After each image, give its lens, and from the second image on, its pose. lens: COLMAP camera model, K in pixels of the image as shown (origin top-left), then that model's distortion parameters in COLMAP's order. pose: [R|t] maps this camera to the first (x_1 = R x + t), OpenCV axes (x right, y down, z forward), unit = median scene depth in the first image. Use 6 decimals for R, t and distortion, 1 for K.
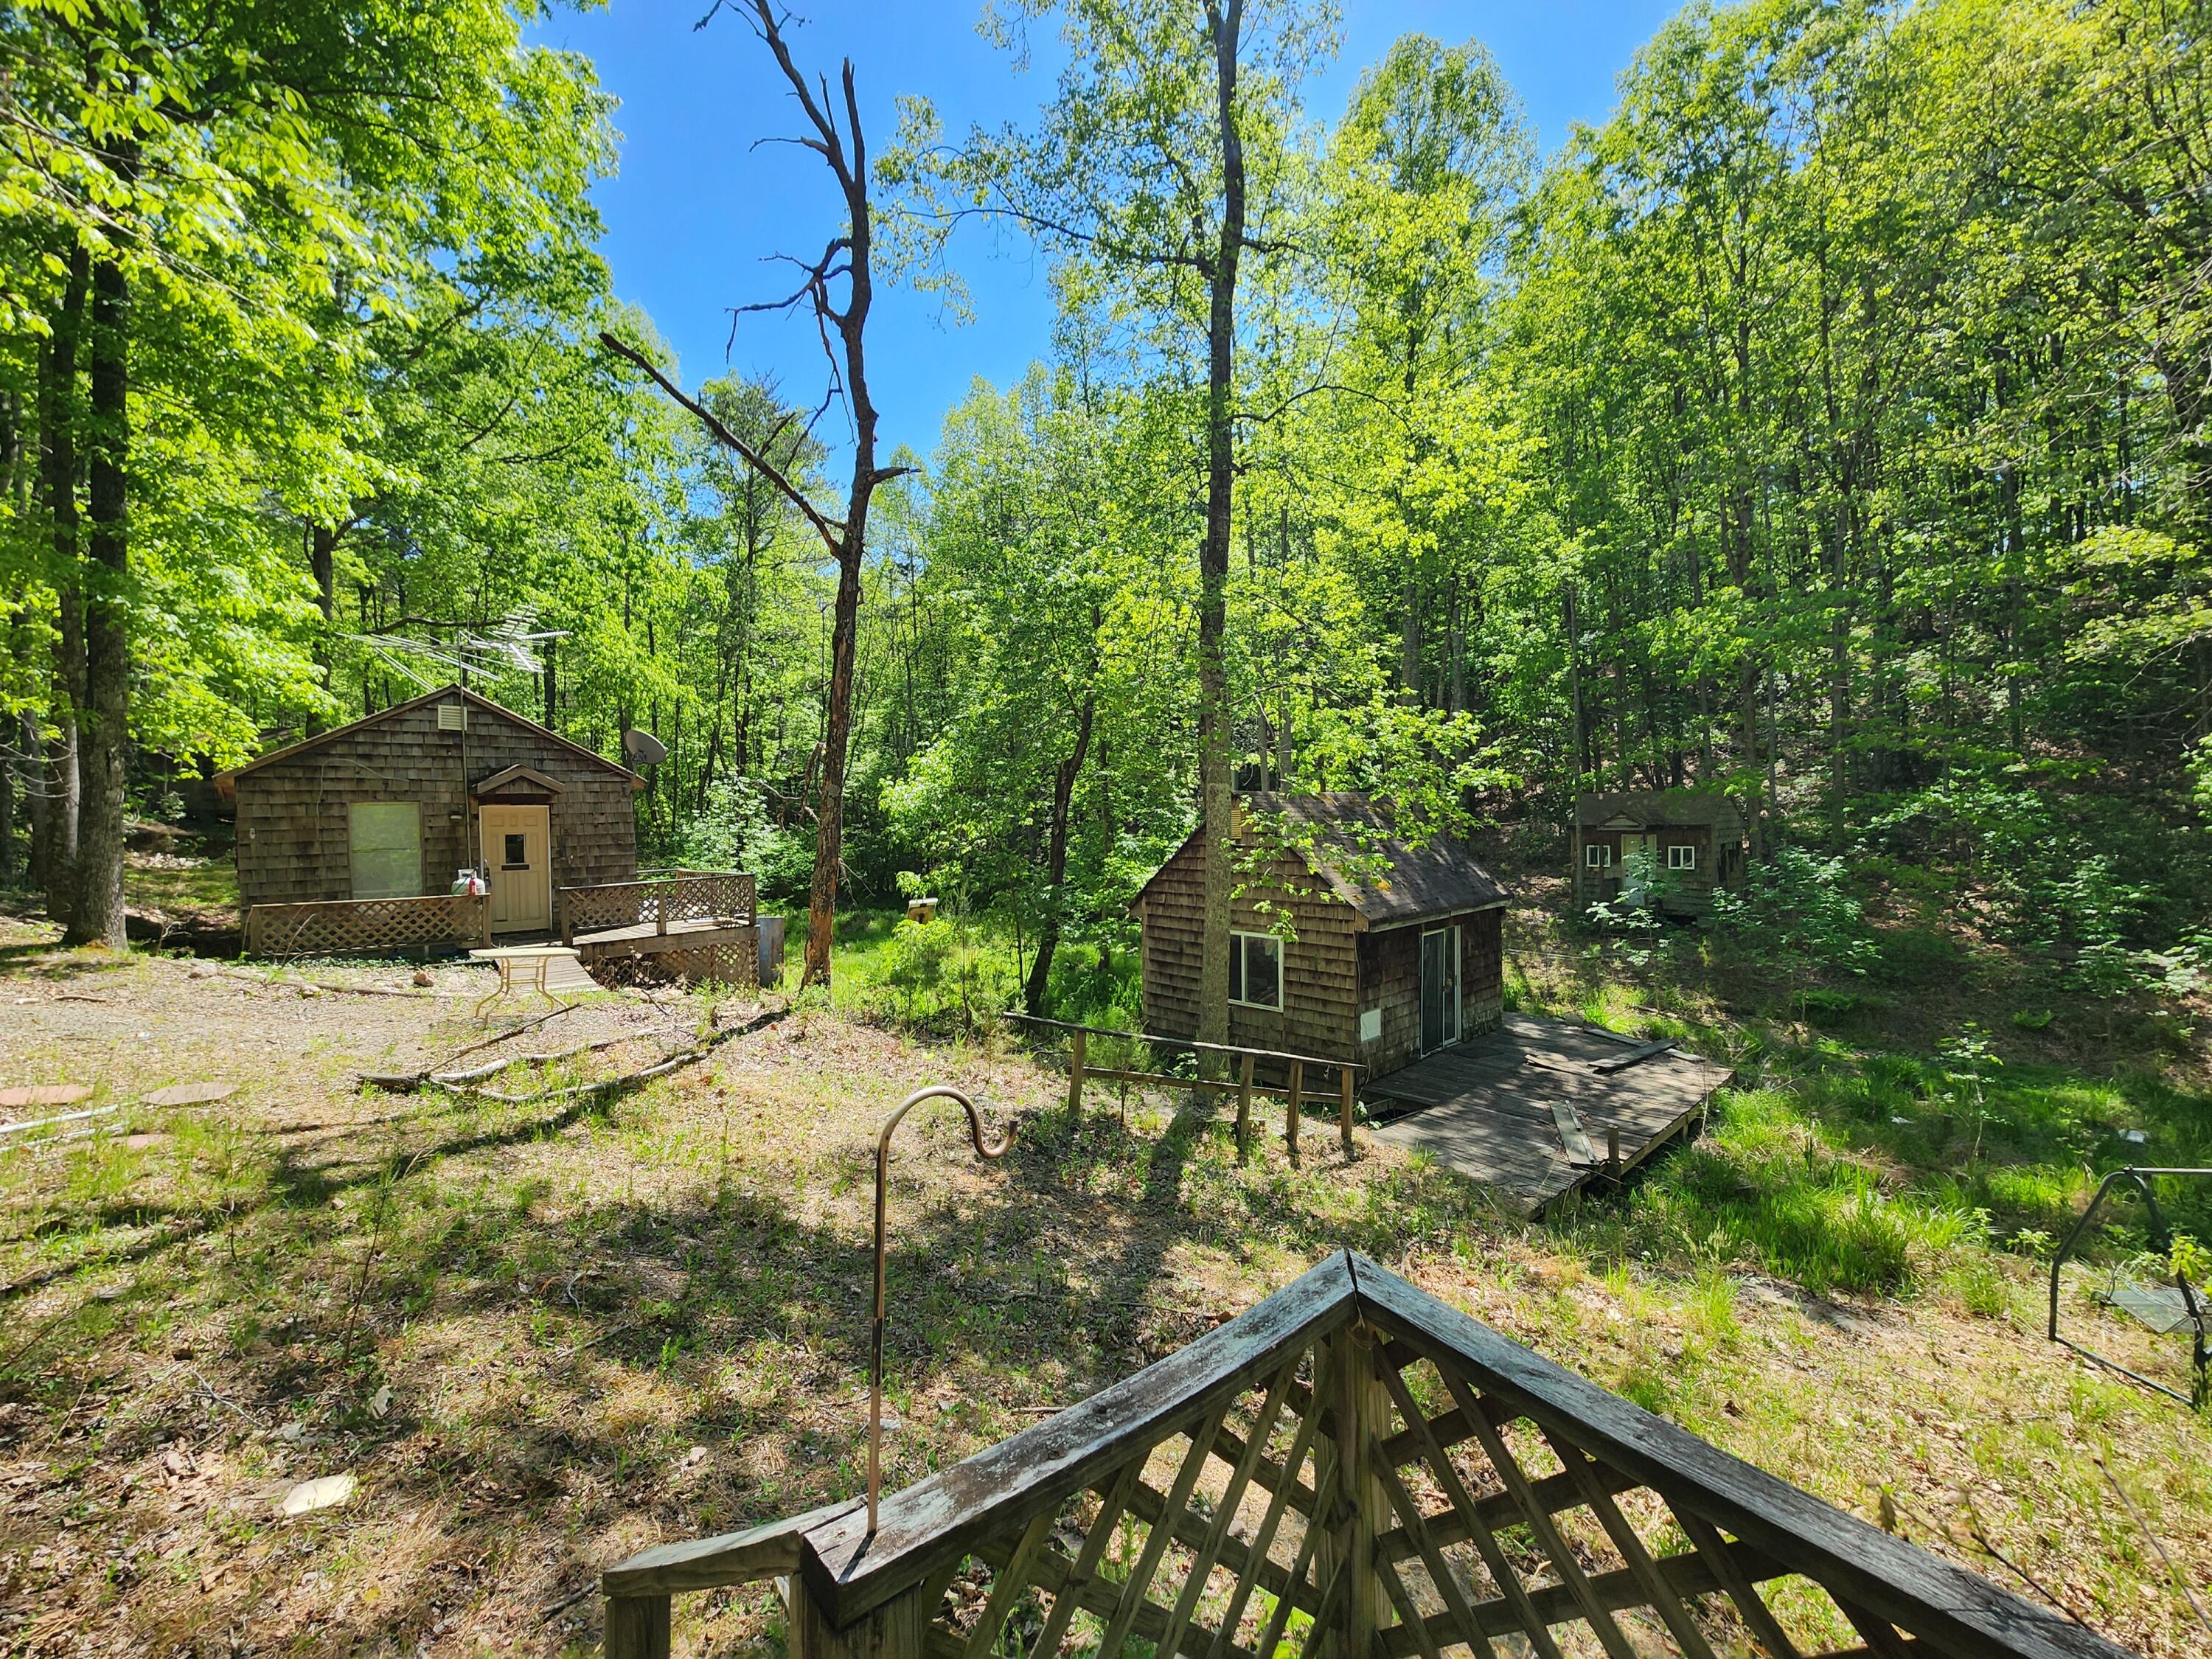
lens RADIAL K [[899.3, 0, 1103.9], [0, 899.3, 831.4], [0, 0, 1]] dist [0.000565, 0.000085]
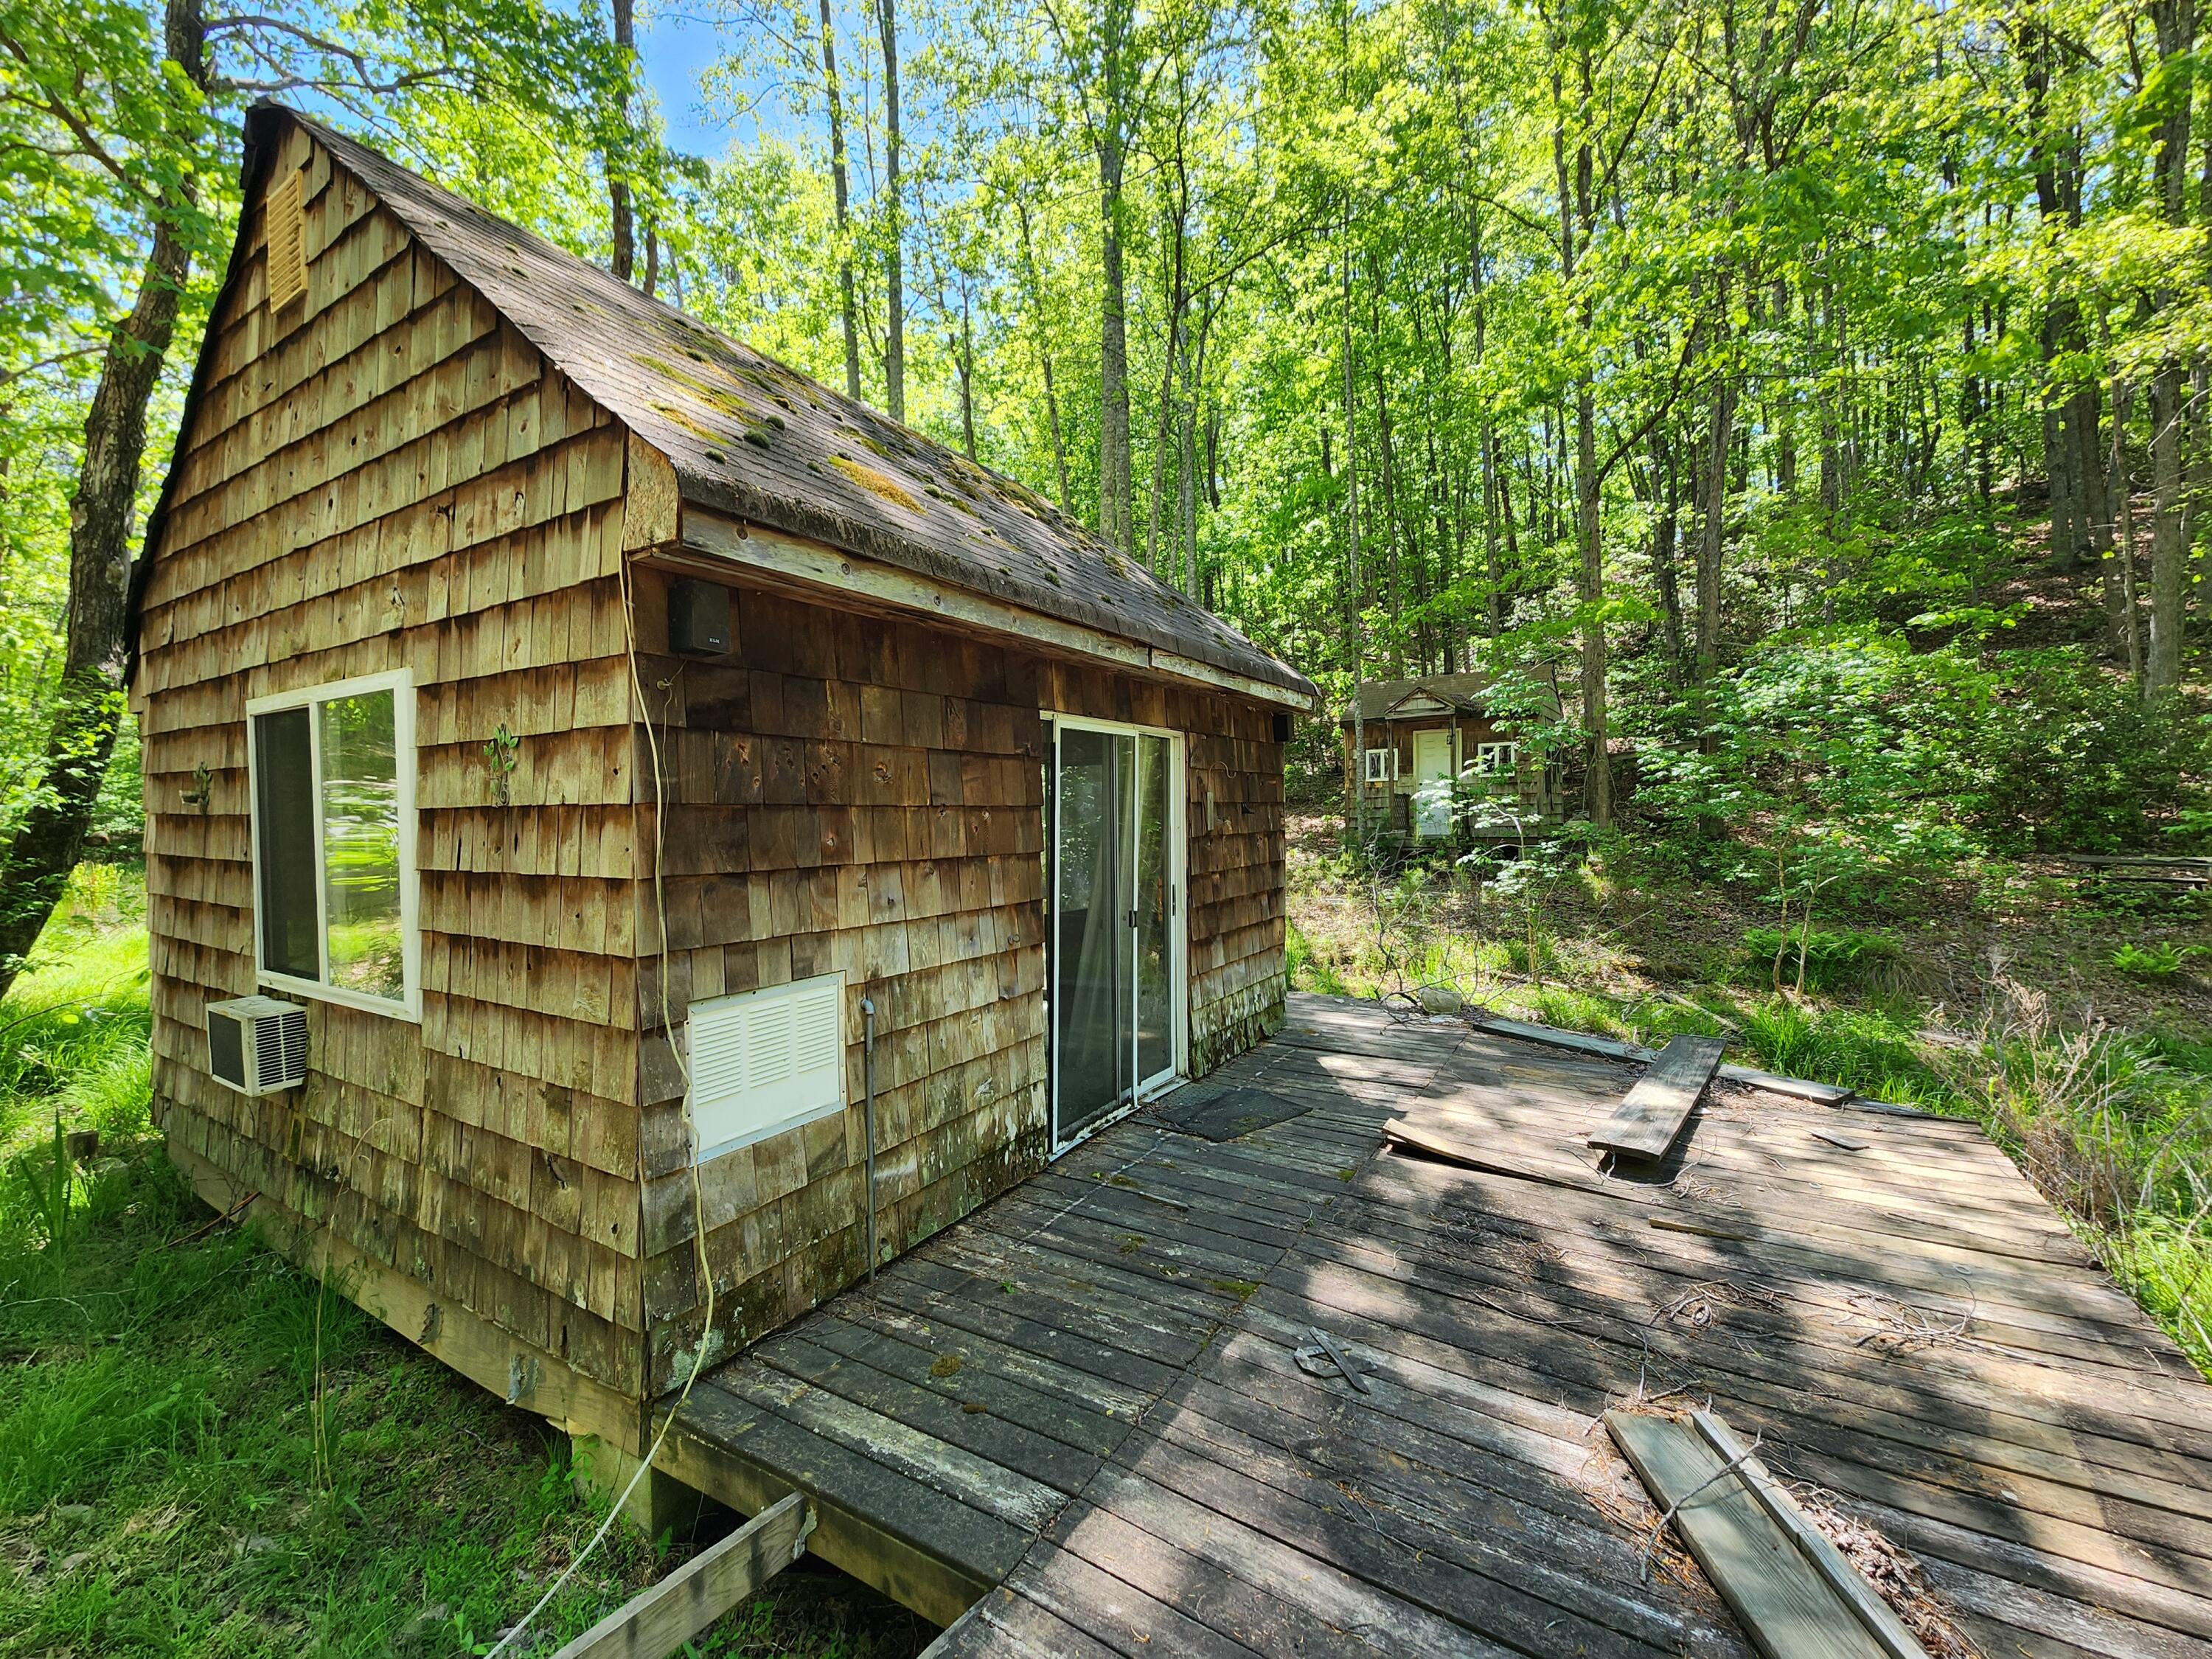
lens RADIAL K [[899.3, 0, 1102.9], [0, 899.3, 828.5], [0, 0, 1]] dist [0.000565, 0.000085]
pose [[0.963367, 0.005814, 0.268122, 0.314737], [-0.003716, 0.999958, -0.008334, 0.162849], [-0.268159, 0.007033, 0.963349, 0.779151]]
